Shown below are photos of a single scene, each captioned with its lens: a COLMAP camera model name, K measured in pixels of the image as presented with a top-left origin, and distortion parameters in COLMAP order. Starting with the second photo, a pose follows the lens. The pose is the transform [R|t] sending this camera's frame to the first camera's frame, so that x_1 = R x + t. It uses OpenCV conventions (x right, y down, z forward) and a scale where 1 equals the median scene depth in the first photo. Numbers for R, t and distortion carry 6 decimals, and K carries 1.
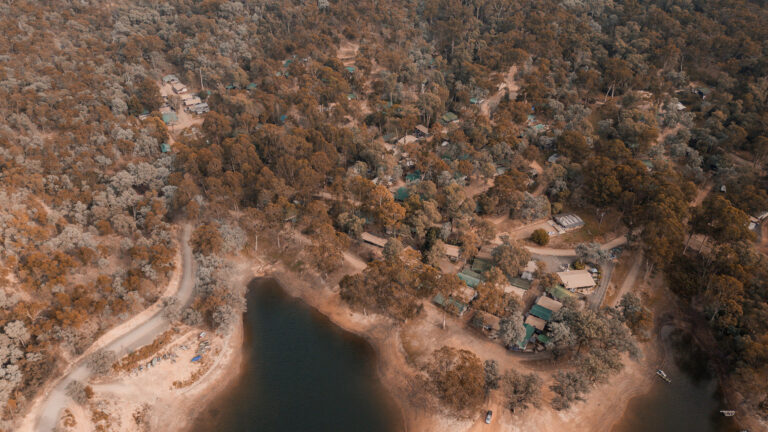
lens RADIAL K [[507.9, 0, 384.0], [0, 507.9, 216.0], [0, 0, 1]] dist [0.005993, -0.032916]
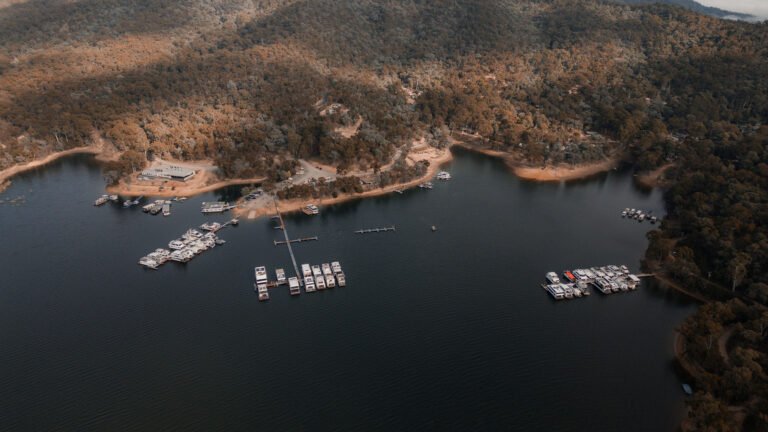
lens RADIAL K [[507.9, 0, 384.0], [0, 507.9, 216.0], [0, 0, 1]] dist [0.005993, -0.032916]
pose [[0.976737, 0.089871, -0.194699, -0.044776], [-0.123300, 0.978214, -0.167017, 0.594113], [0.175447, 0.187138, 0.966539, -0.881221]]
